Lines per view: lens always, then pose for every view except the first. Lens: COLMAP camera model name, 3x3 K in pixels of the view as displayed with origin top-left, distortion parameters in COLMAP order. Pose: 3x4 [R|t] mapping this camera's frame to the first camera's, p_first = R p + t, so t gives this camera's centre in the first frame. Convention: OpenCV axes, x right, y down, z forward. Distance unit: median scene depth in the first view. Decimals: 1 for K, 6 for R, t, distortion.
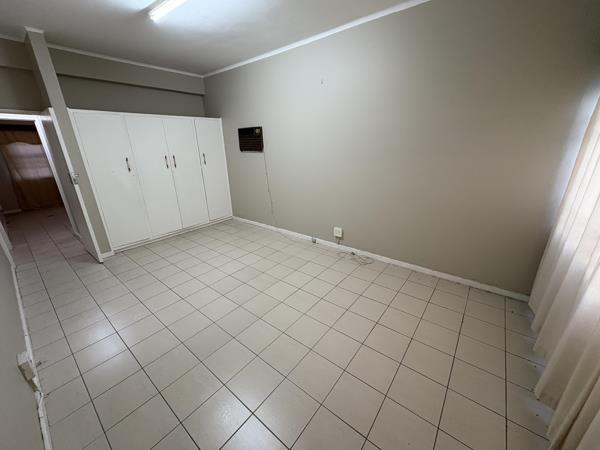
lens RADIAL K [[240.0, 0, 299.3], [0, 240.0, 226.0], [0, 0, 1]] dist [0.004020, -0.000087]
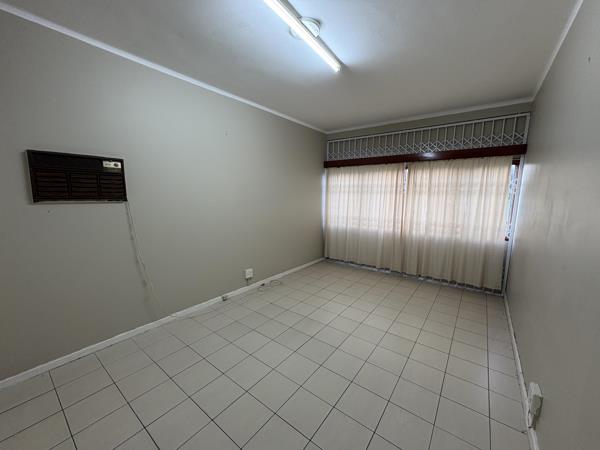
lens RADIAL K [[240.0, 0, 301.2], [0, 240.0, 227.4], [0, 0, 1]] dist [0.004020, -0.000087]
pose [[-0.036249, -0.120765, 0.992019, -0.804987], [0.311901, 0.941718, 0.126039, -0.209572], [-0.949423, 0.313980, 0.003530, 0.677072]]
